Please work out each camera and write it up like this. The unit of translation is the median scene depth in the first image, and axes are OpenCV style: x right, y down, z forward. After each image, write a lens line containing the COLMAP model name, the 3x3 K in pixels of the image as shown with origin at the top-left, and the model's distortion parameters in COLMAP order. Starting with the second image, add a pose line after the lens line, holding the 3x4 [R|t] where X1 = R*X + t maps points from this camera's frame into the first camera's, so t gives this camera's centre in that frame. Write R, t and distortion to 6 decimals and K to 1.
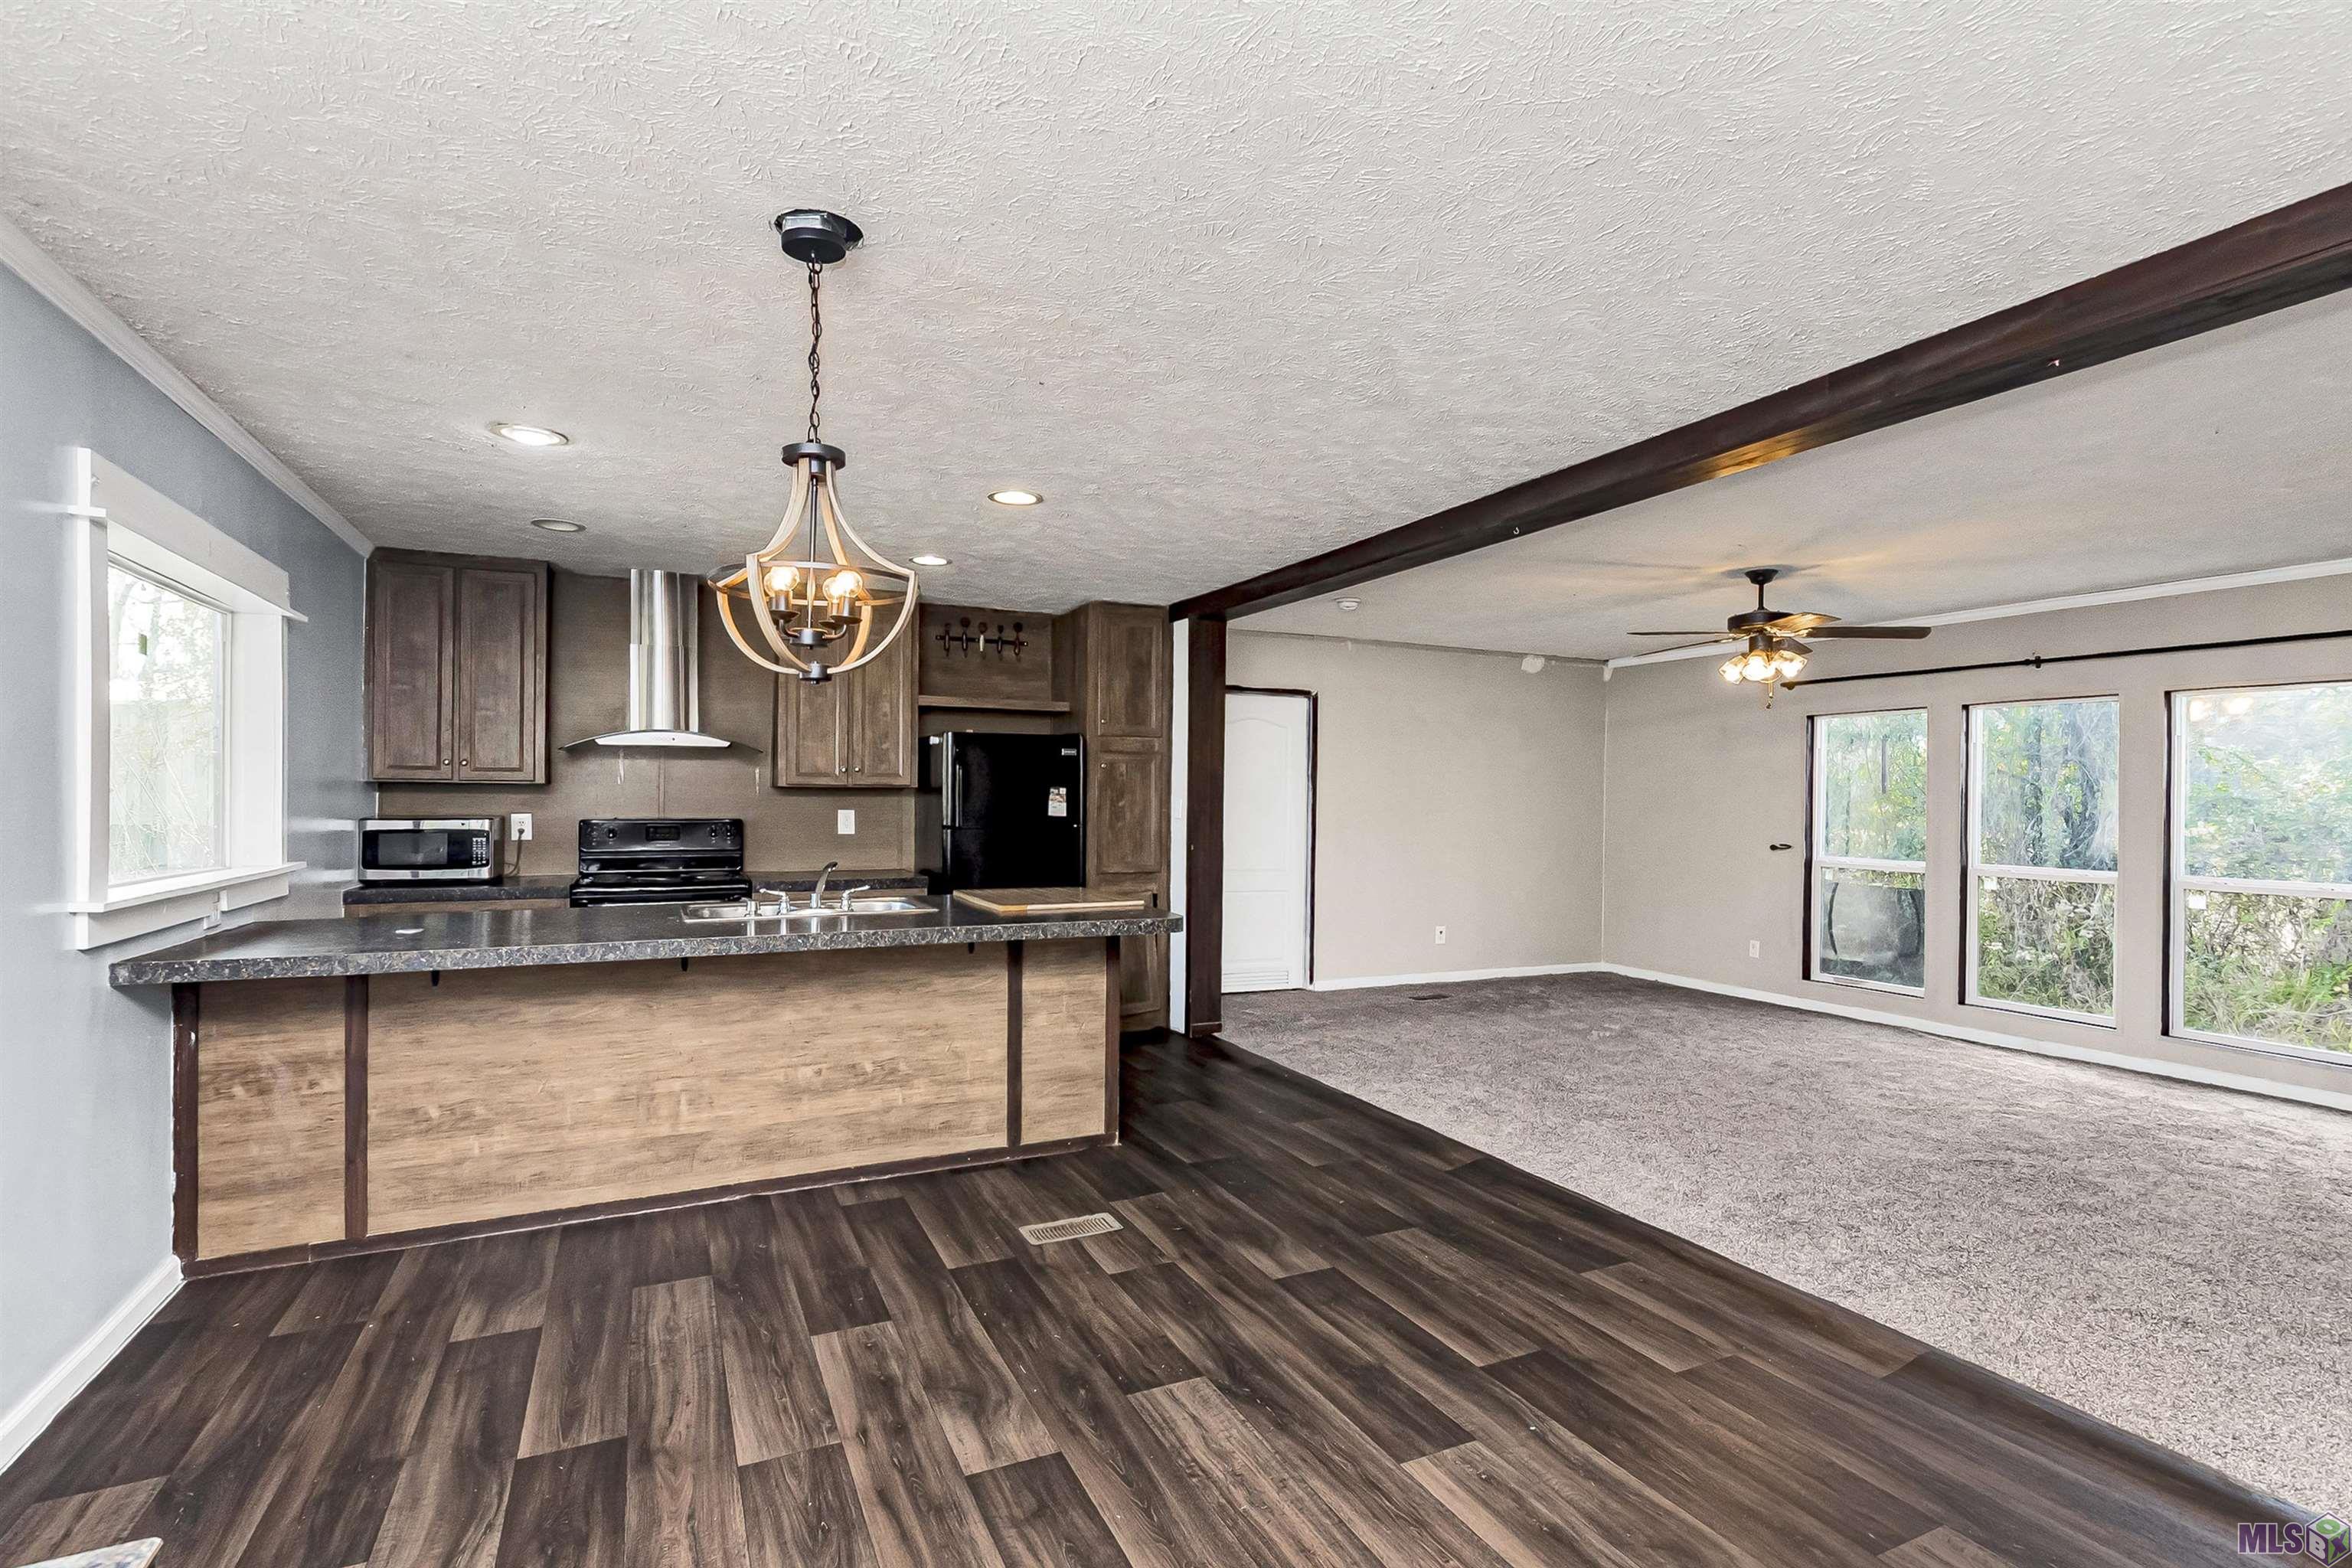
lens RADIAL K [[1084.5, 0, 1135.8], [0, 1084.5, 791.5], [0, 0, 1]] dist [-0.056640, 0.008810]
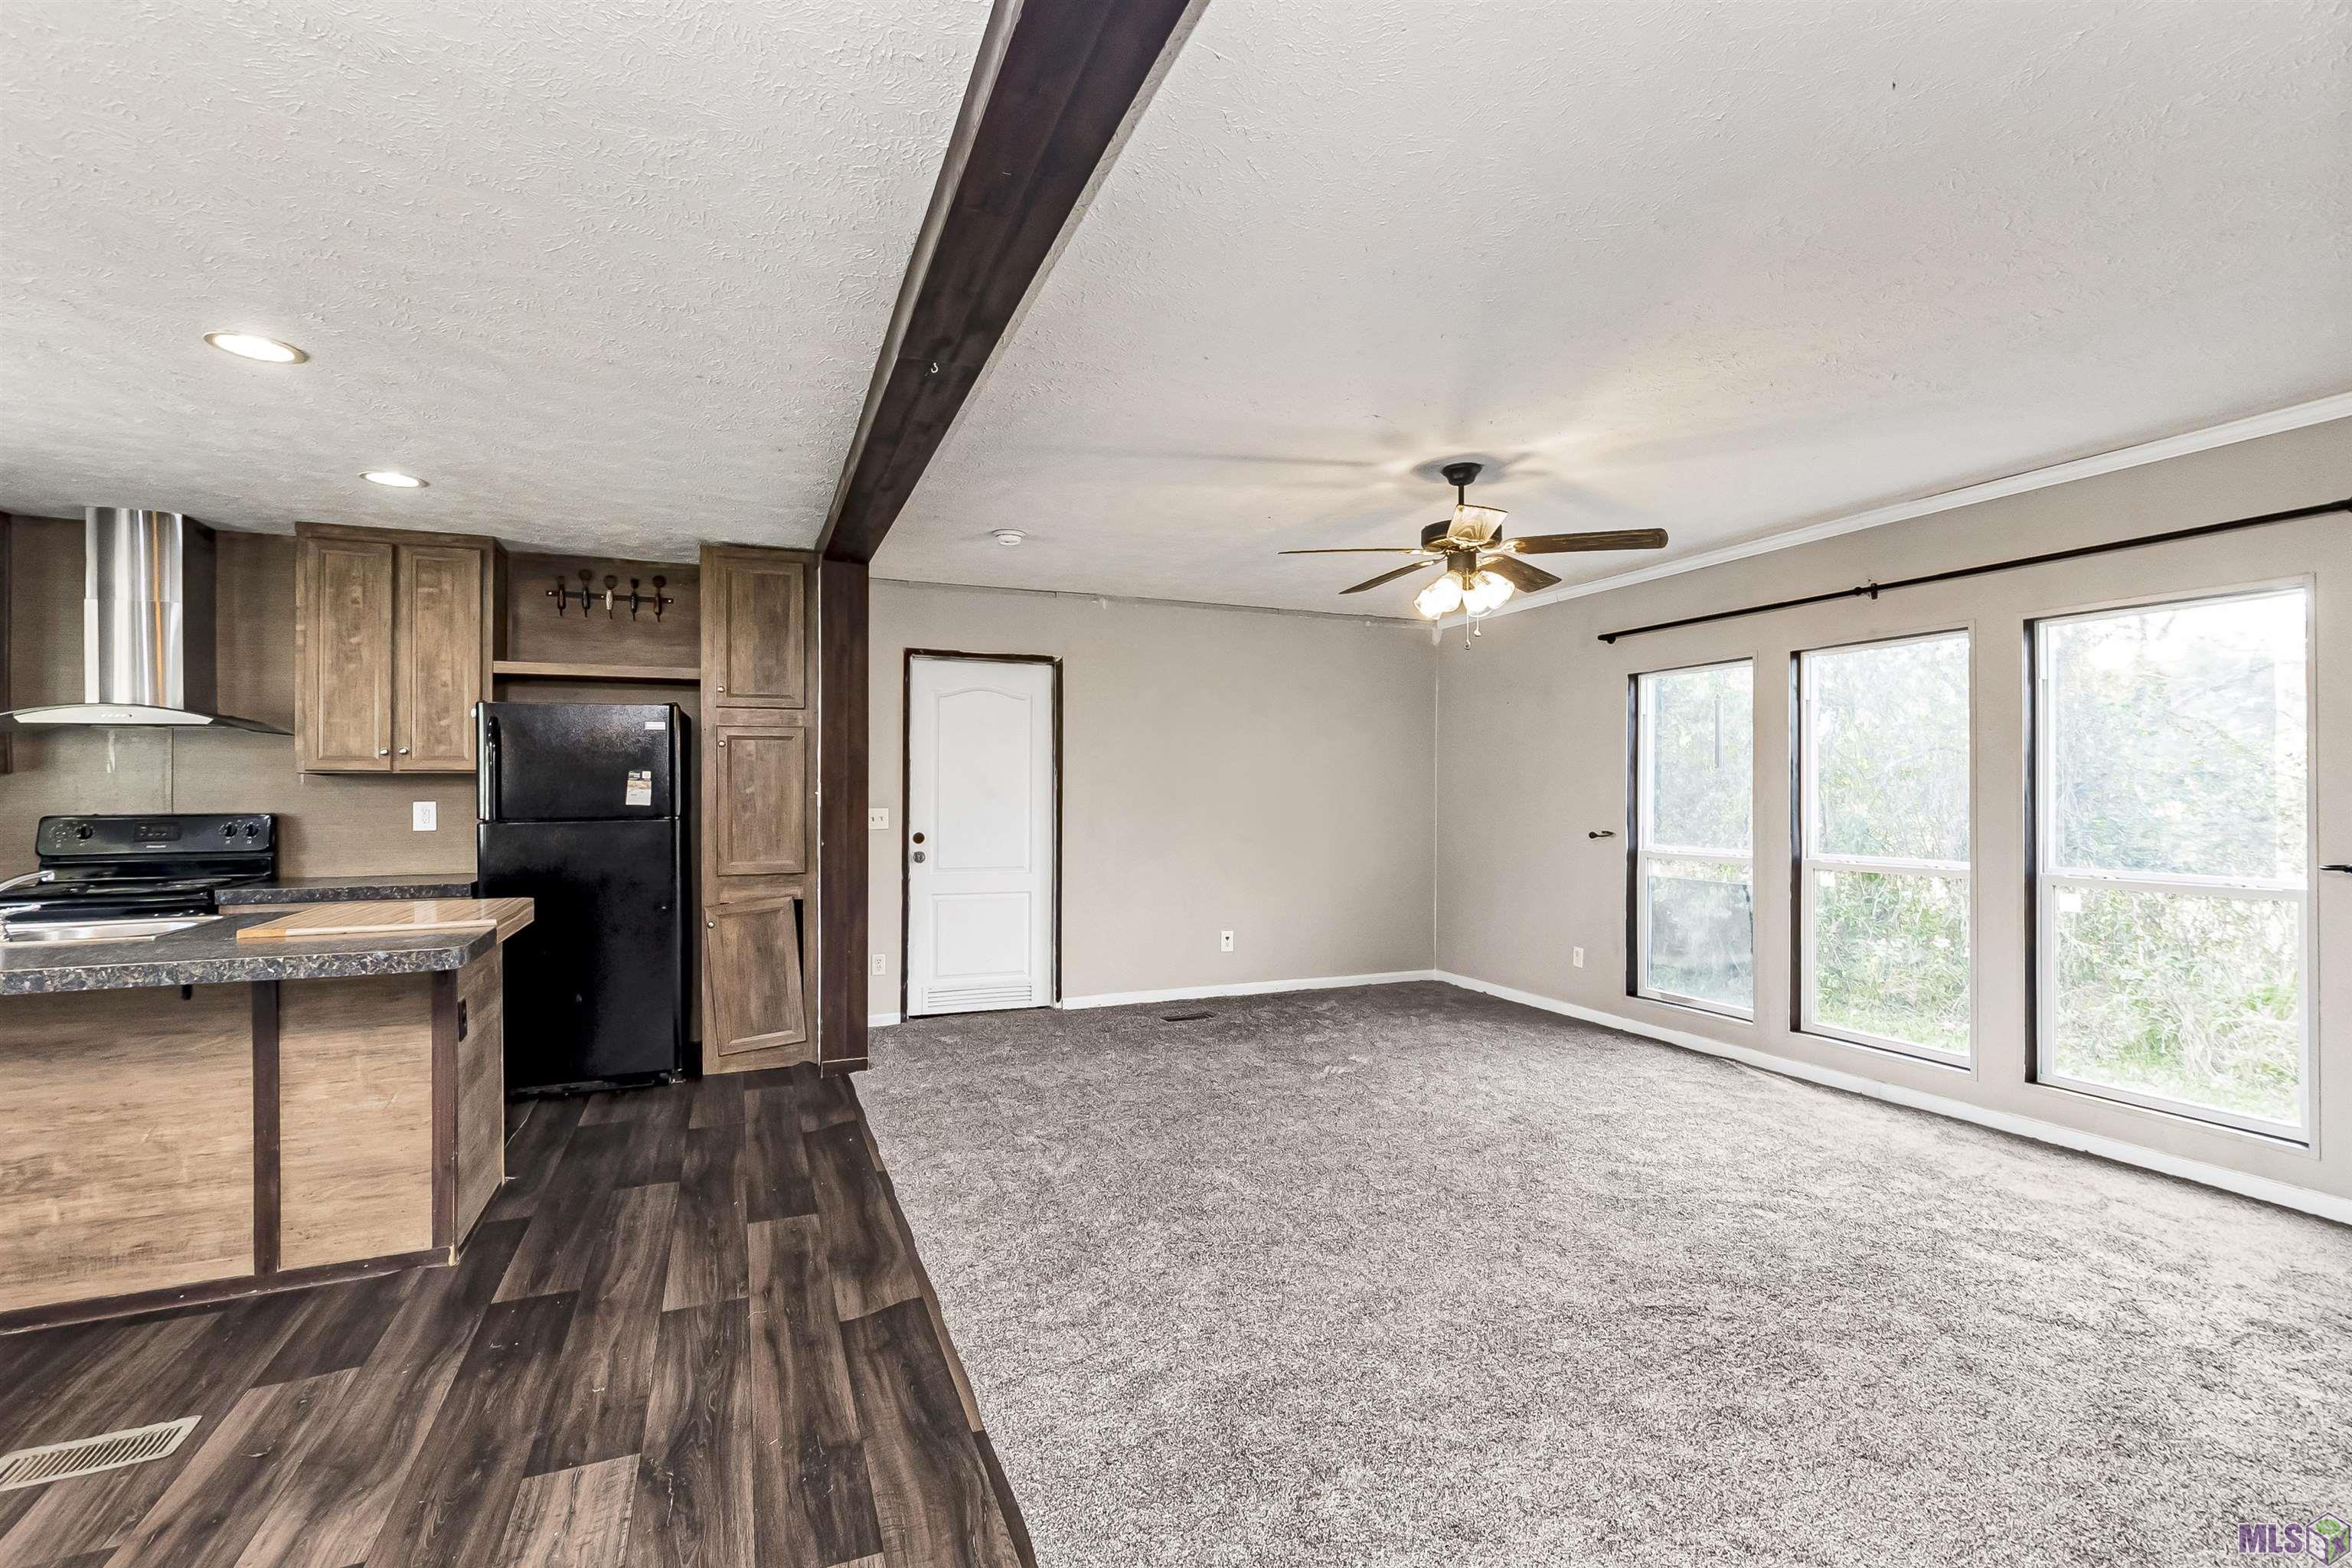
lens RADIAL K [[1031.4, 0, 1214.7], [0, 1031.4, 788.1], [0, 0, 1]] dist [-0.020388, 0.000222]
pose [[0.999856, -0.013151, 0.010680, 0.360351], [0.013167, 0.999912, -0.001472, 0.016466], [-0.010659, 0.001612, 0.999942, 0.244919]]
